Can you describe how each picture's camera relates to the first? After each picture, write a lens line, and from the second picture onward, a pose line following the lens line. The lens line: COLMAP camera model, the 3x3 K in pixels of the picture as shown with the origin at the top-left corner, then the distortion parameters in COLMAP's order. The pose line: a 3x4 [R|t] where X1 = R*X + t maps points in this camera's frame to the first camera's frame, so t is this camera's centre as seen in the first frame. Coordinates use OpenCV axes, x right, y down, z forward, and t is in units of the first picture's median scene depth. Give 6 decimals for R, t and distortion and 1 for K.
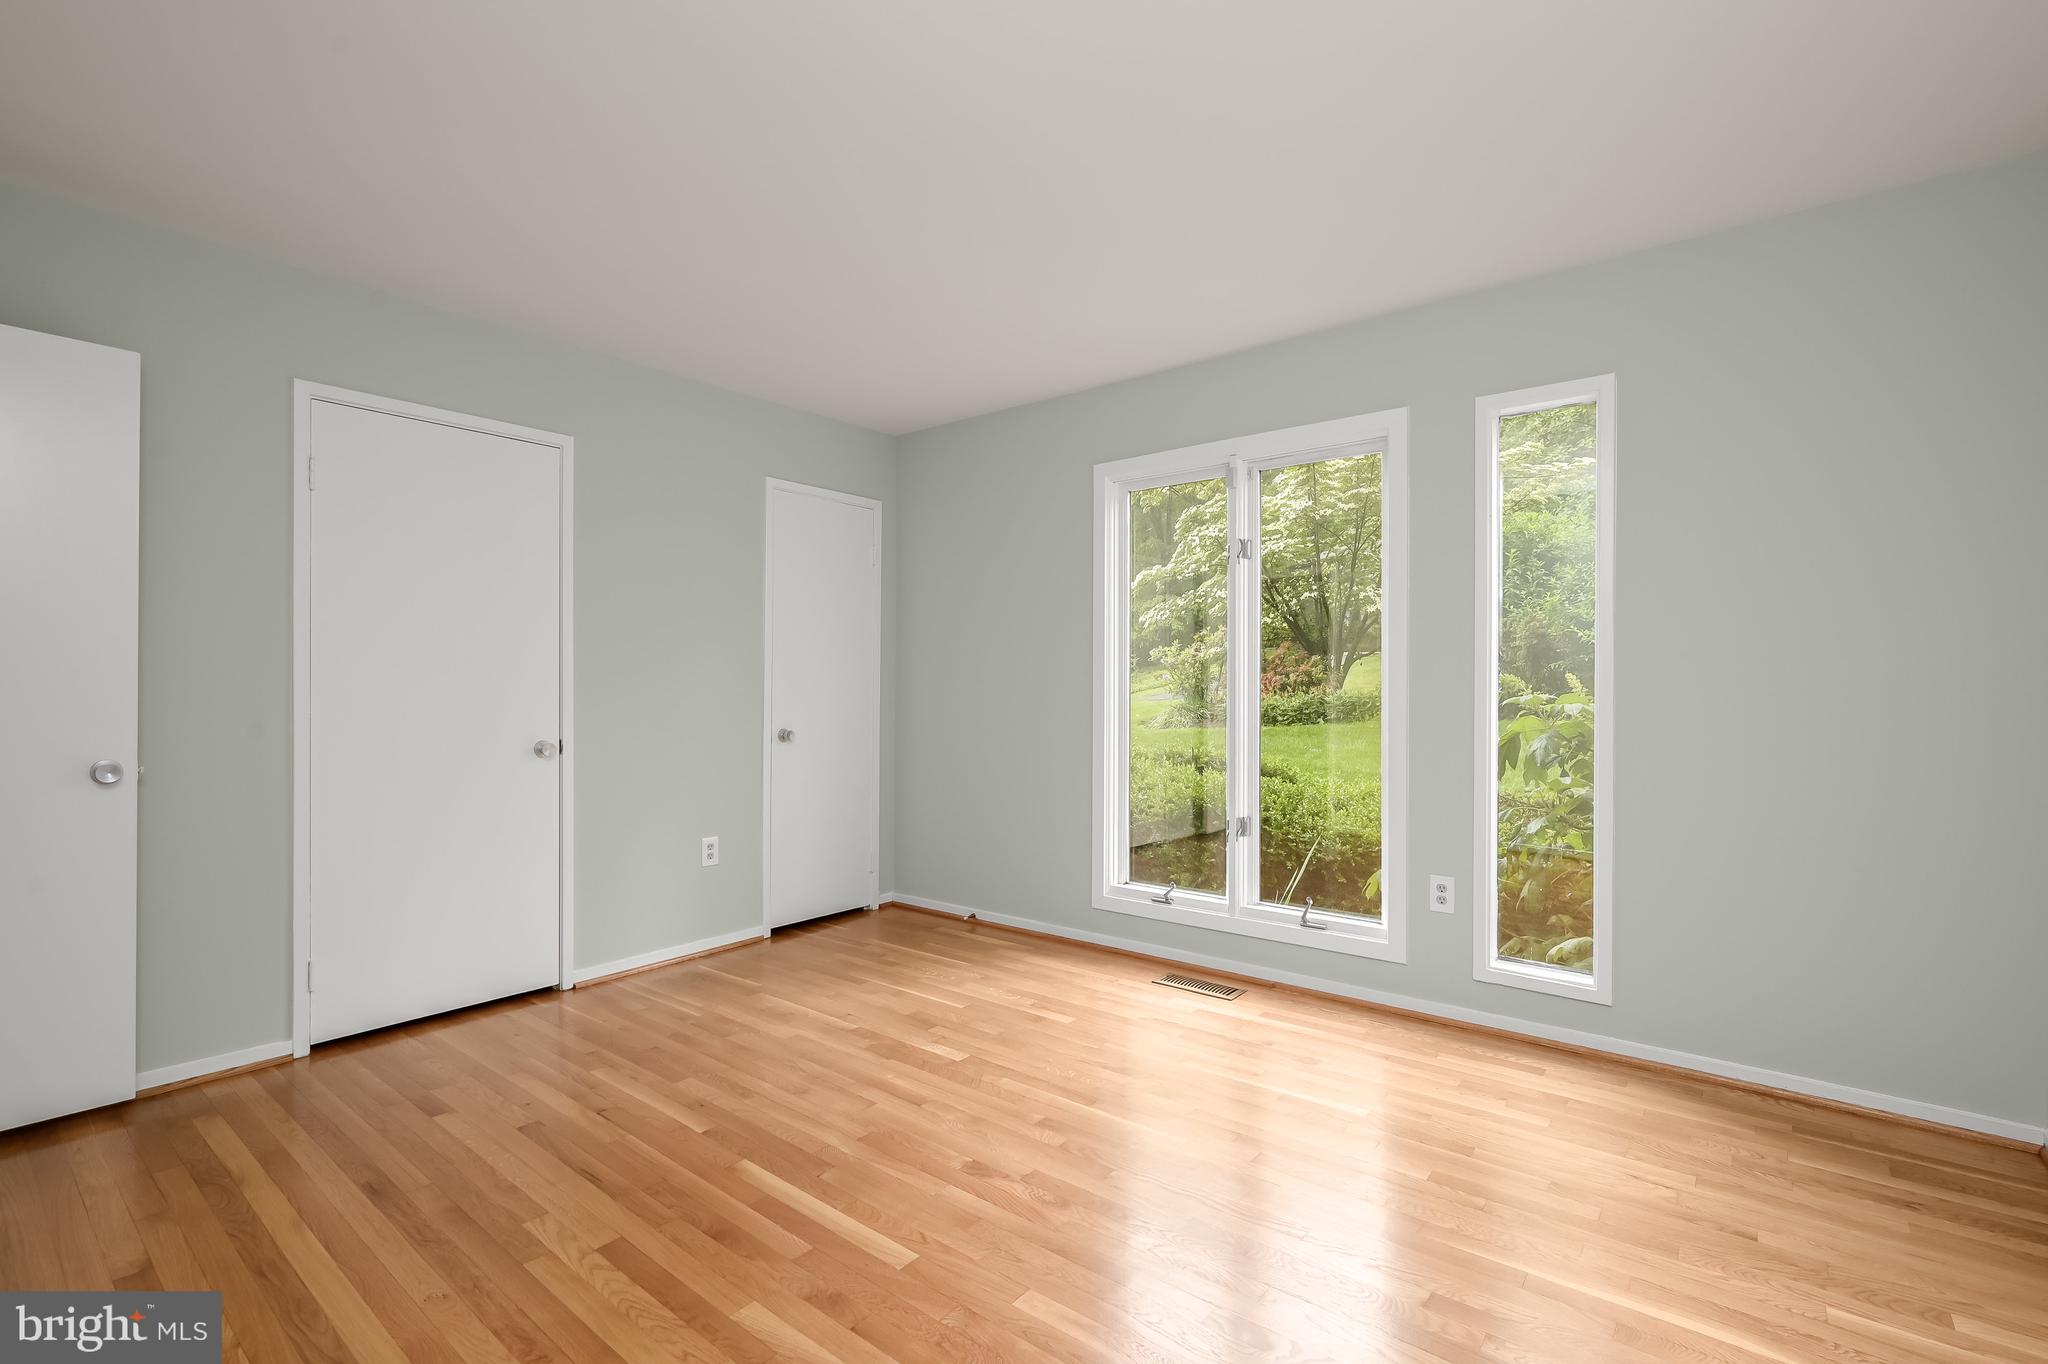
lens RADIAL K [[912.4, 0, 1024.0], [0, 912.4, 682.0], [0, 0, 1]] dist [-0.001046, -0.000023]
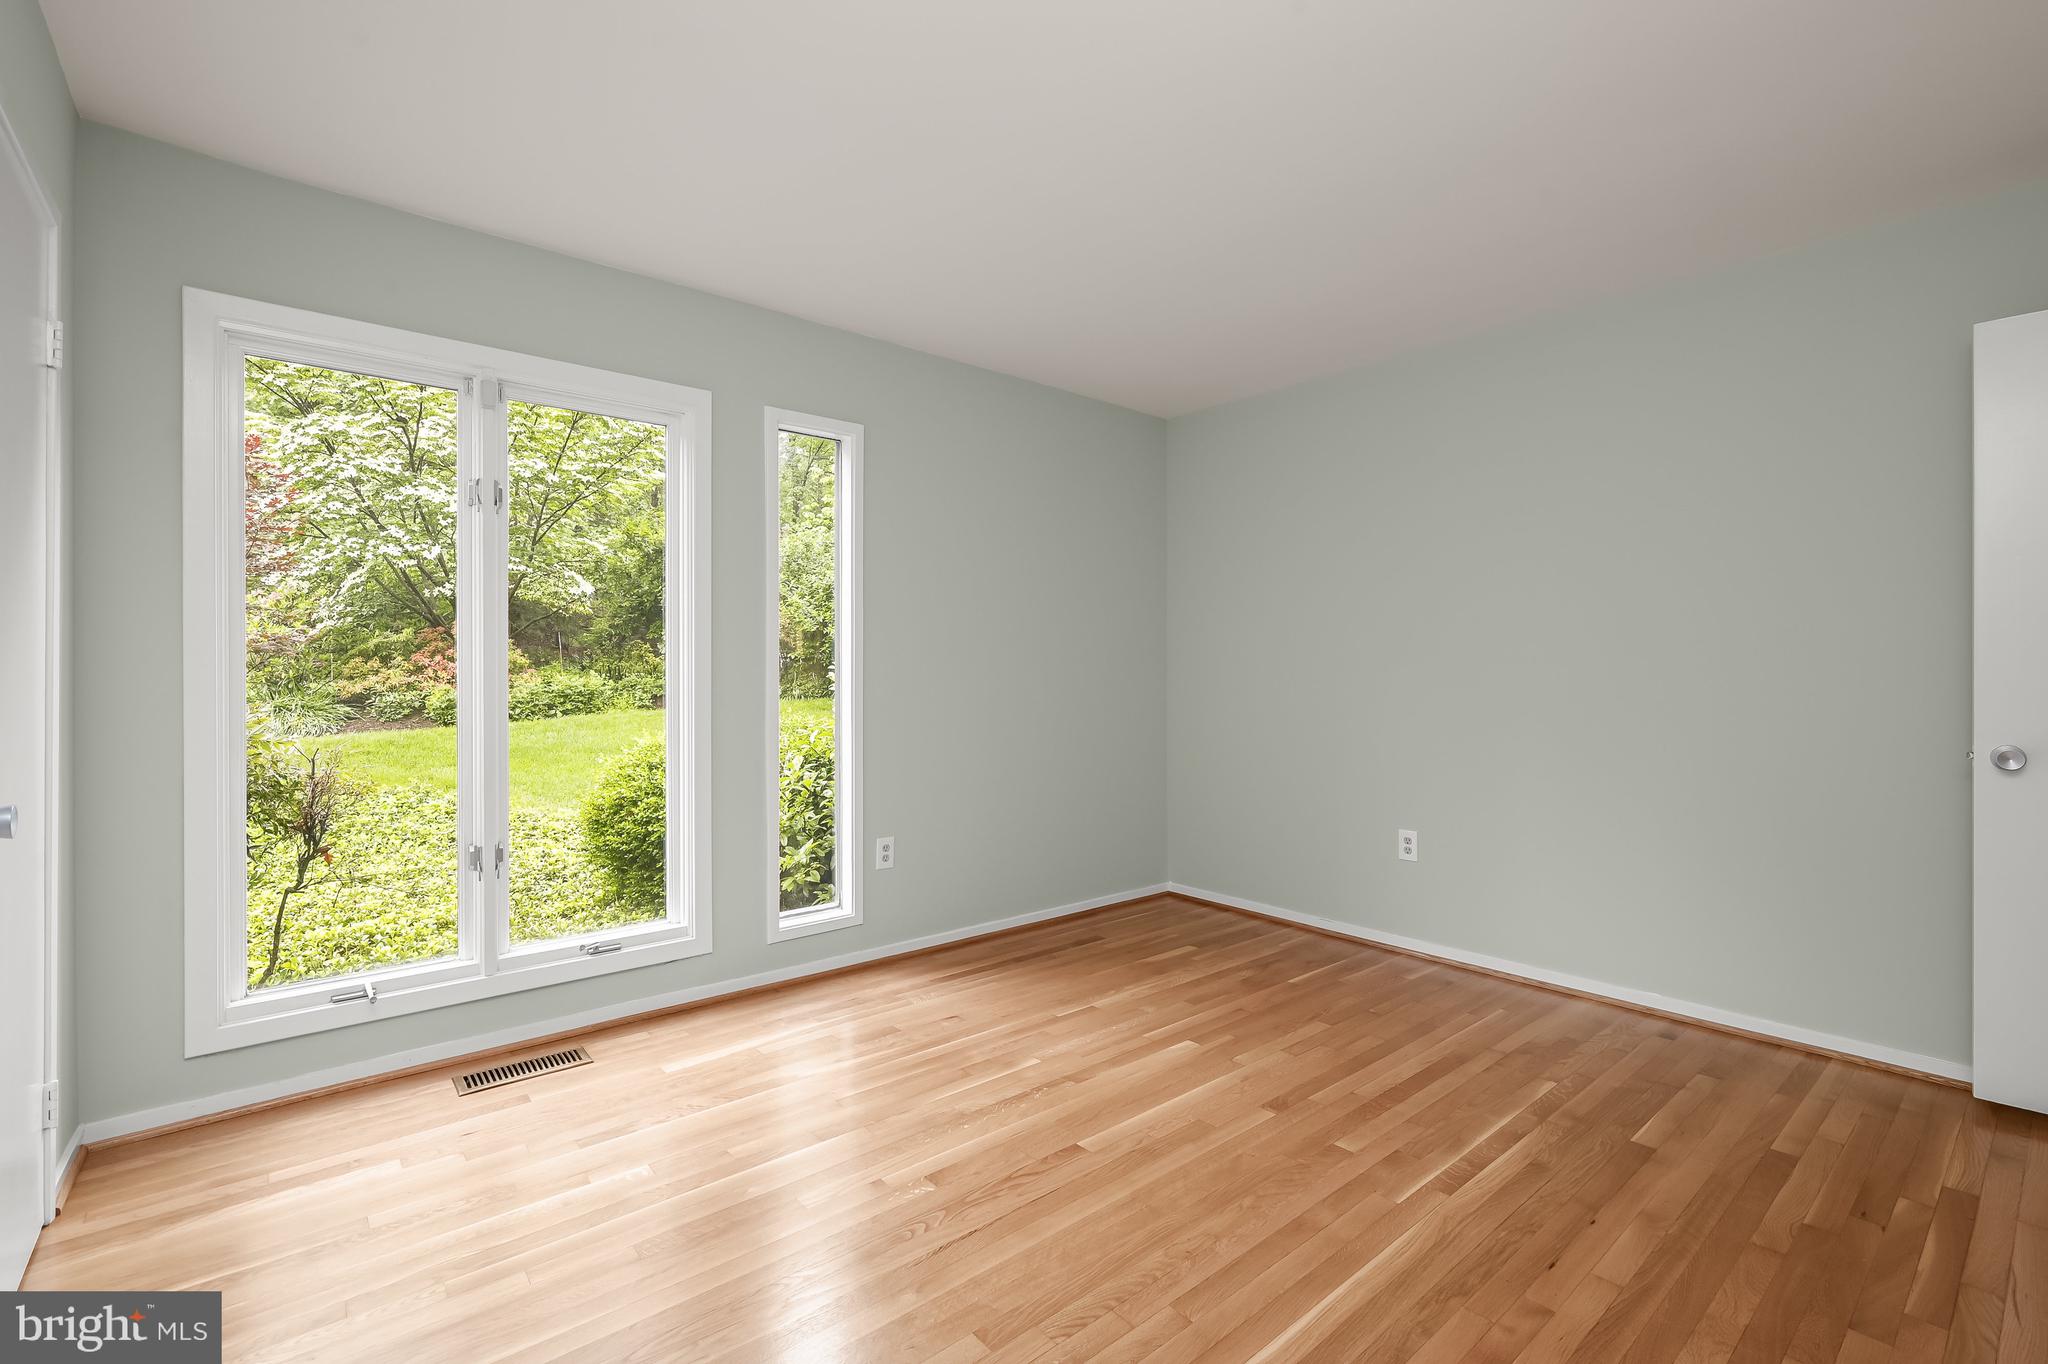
lens RADIAL K [[912.4, 0, 1024.0], [0, 912.4, 682.0], [0, 0, 1]] dist [-0.001046, -0.000023]
pose [[0.190246, -0.001999, 0.981734, -0.489563], [0.004542, 0.999989, 0.001156, 0.015179], [-0.981726, 0.004239, 0.190253, 0.475357]]
